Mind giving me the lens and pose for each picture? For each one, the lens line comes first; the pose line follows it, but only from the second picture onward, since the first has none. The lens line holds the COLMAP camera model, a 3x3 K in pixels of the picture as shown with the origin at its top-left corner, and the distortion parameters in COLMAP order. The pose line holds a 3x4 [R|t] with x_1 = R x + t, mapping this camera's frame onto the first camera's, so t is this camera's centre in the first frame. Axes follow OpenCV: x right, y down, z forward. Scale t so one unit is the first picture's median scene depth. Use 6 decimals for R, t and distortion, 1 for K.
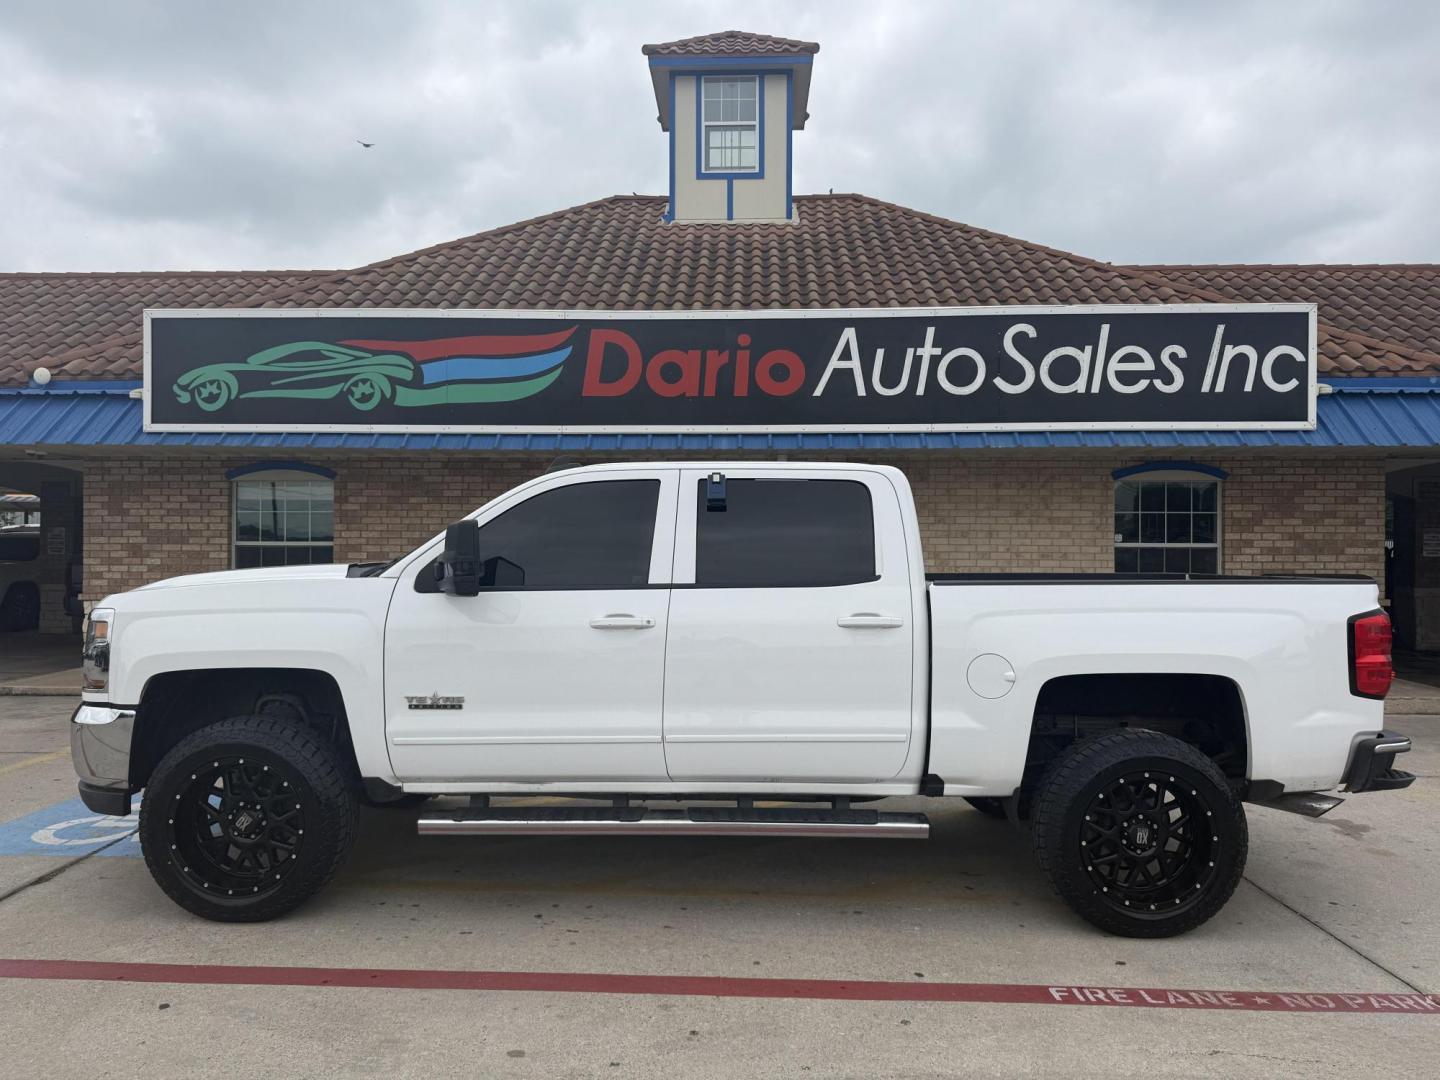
lens RADIAL K [[1020.7, 0, 725.8], [0, 1020.7, 550.9], [0, 0, 1]] dist [0.024098, -0.035126]
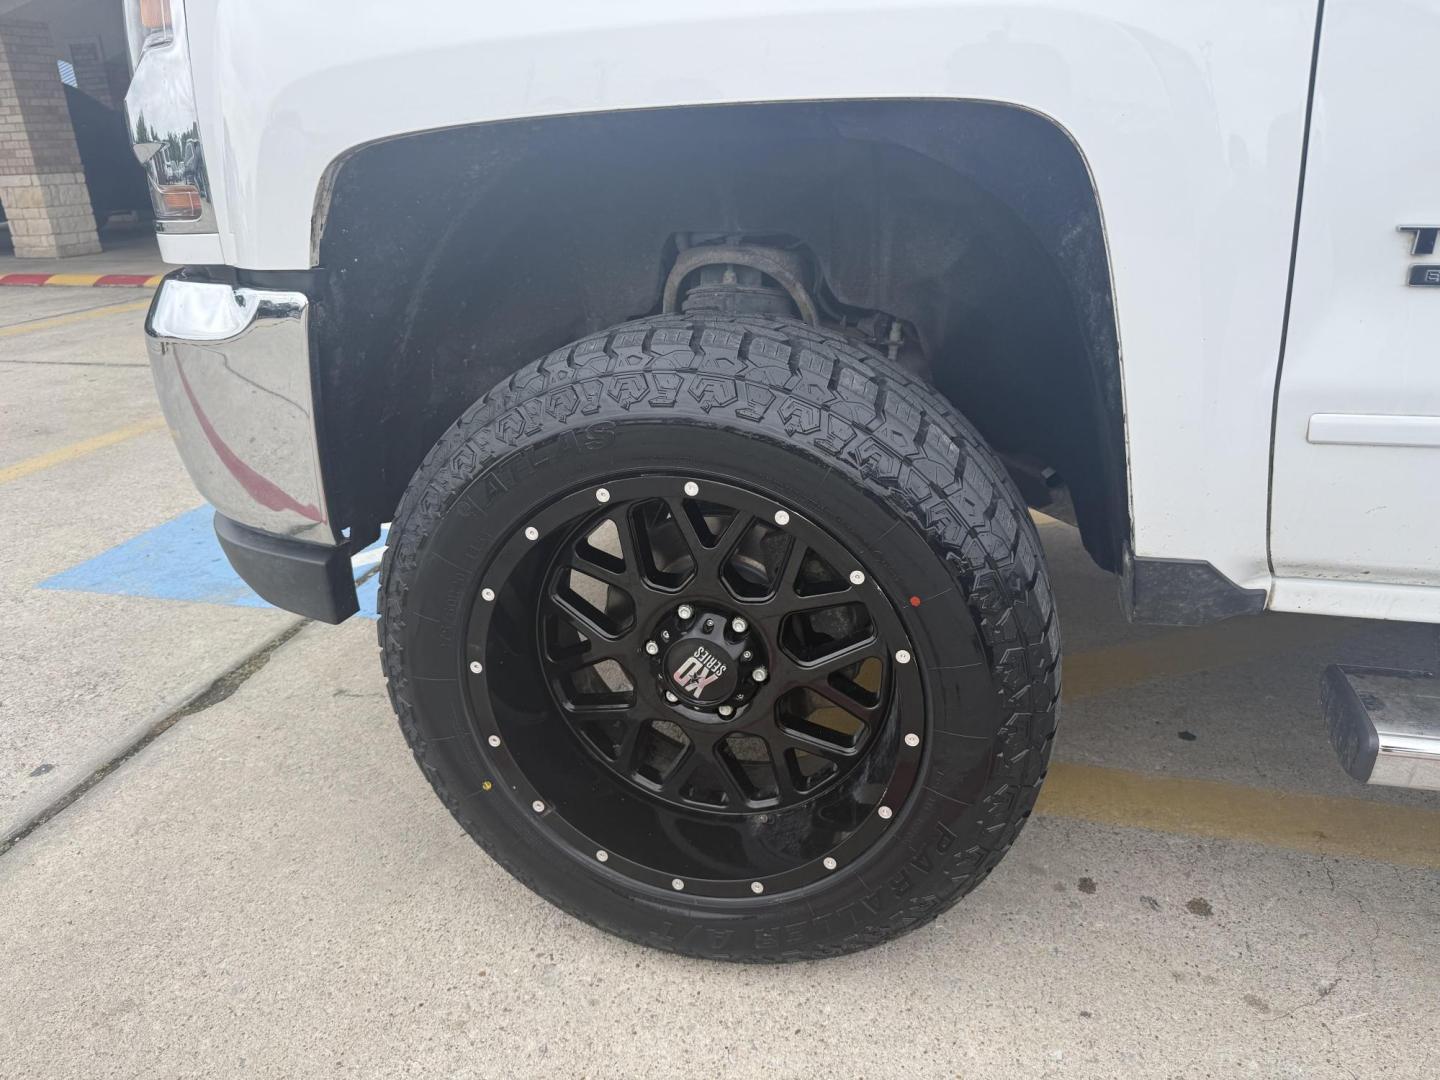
lens RADIAL K [[1020.7, 0, 731.9], [0, 1020.7, 545.2], [0, 0, 1]] dist [0.024098, -0.035126]
pose [[0.974030, 0.052774, -0.220183, -0.165131], [0.032095, 0.930457, 0.364993, 0.050363], [0.224133, -0.362581, 0.904599, 0.310107]]
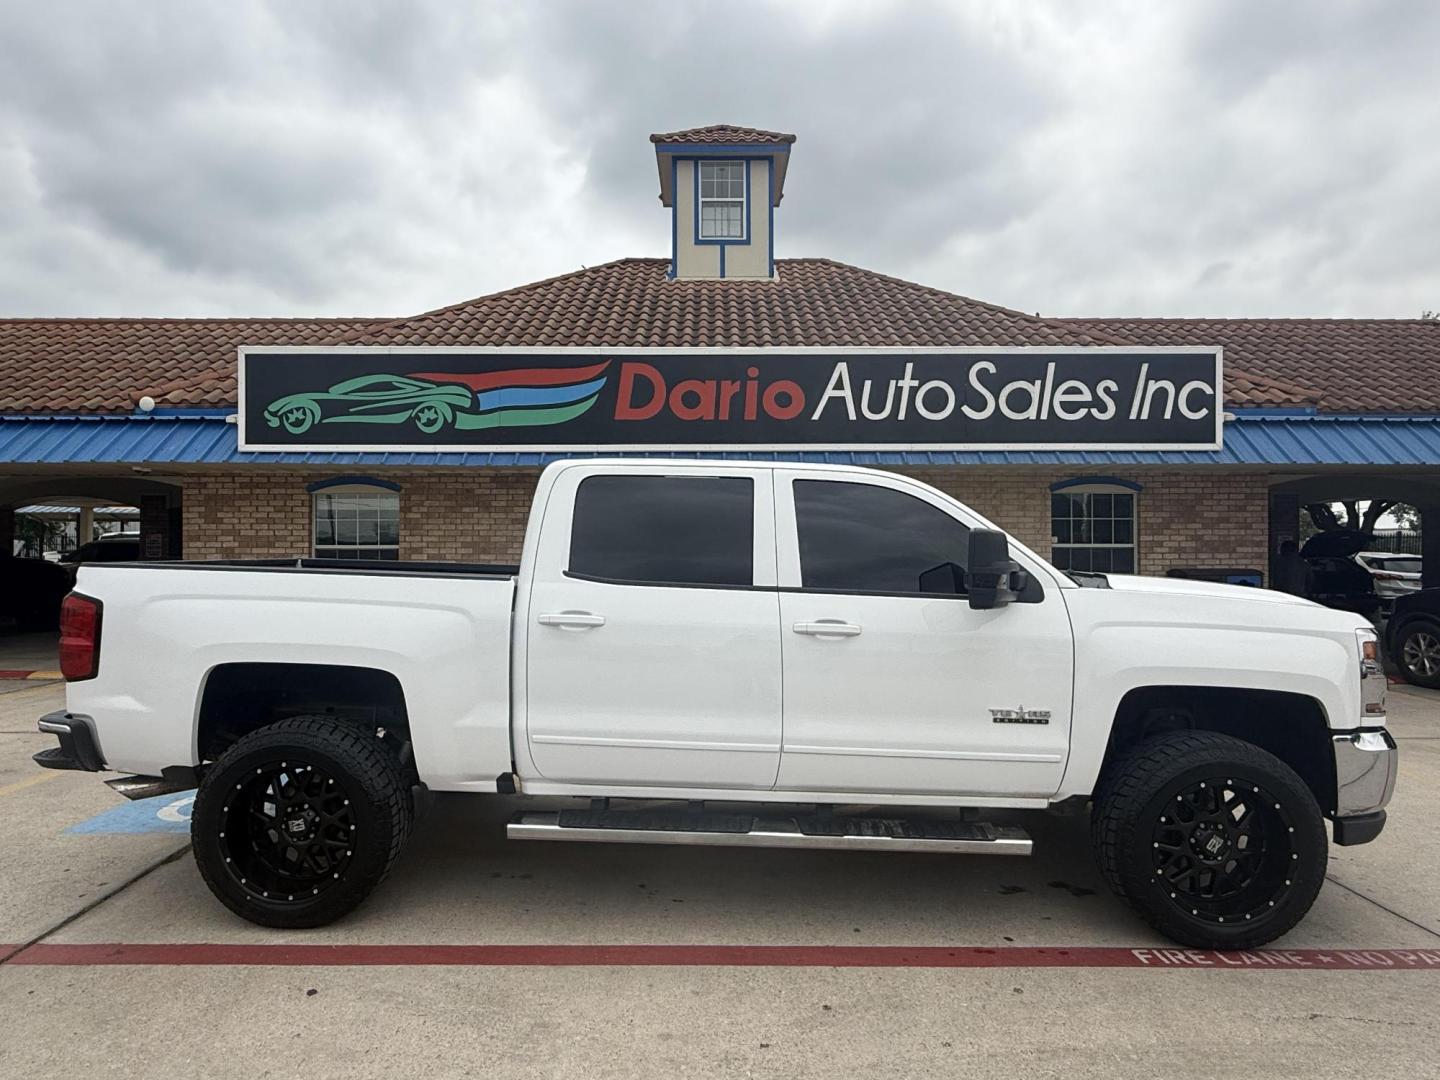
lens RADIAL K [[820.6, 0, 721.0], [0, 820.6, 546.1], [0, 0, 1]] dist [-0.014190, 0.011002]
pose [[0.999298, -0.003699, 0.037276, -0.055532], [0.003971, 0.999966, -0.007218, 0.000322], [-0.037248, 0.007361, 0.999279, 0.052478]]
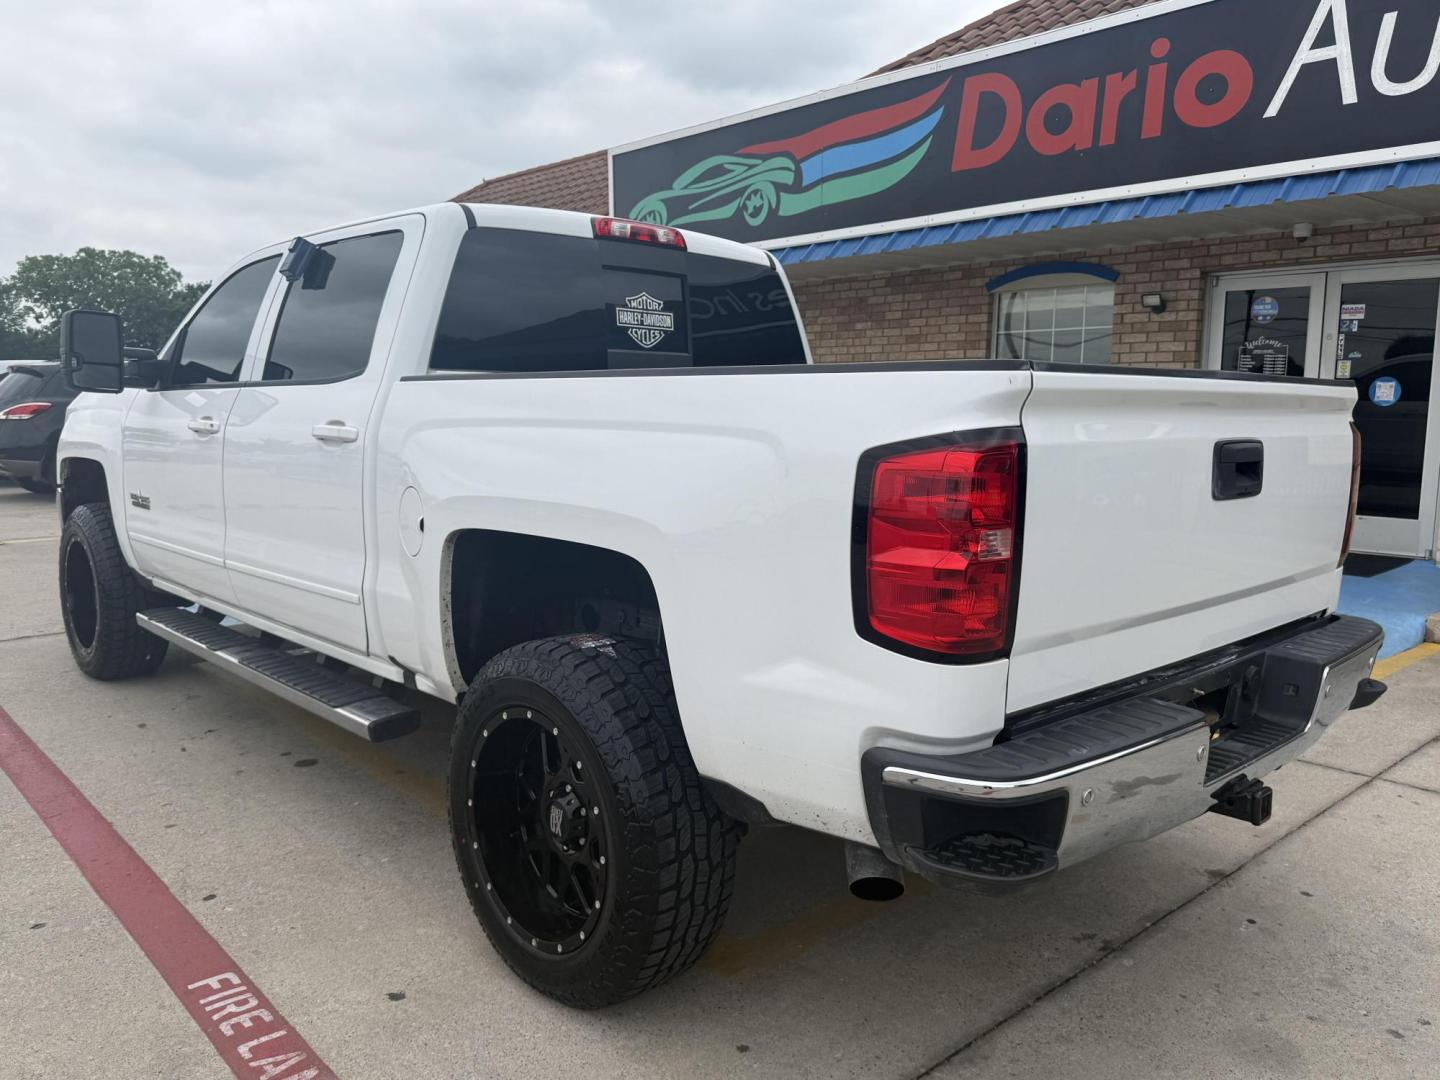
lens RADIAL K [[1093.4, 0, 725.5], [0, 1093.4, 569.0], [0, 0, 1]] dist [0.046682, -0.069717]
pose [[0.691801, 0.112546, -0.713263, 0.370685], [-0.005717, 0.988602, 0.150447, 0.019778], [0.722065, -0.100001, 0.684559, 0.277095]]
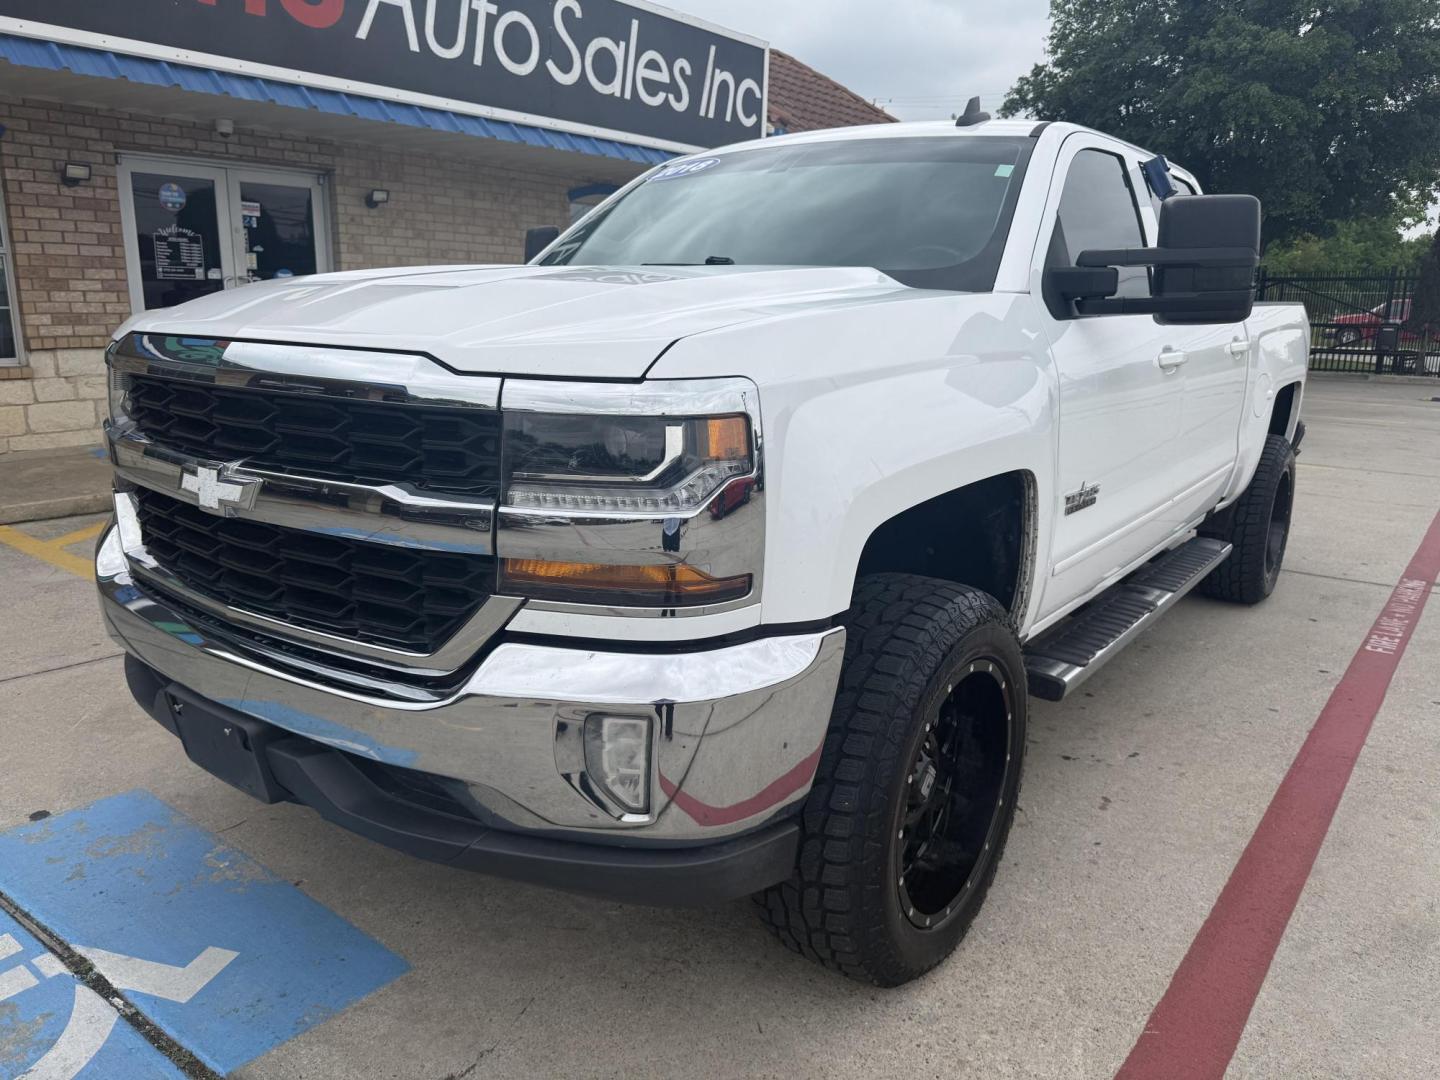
lens RADIAL K [[1020.7, 0, 732.7], [0, 1020.7, 548.3], [0, 0, 1]] dist [0.024098, -0.035126]
pose [[0.595993, -0.185693, 0.781224, -0.375825], [-0.015625, 0.970028, 0.242491, 0.012273], [-0.802838, -0.156729, 0.575229, 0.334098]]
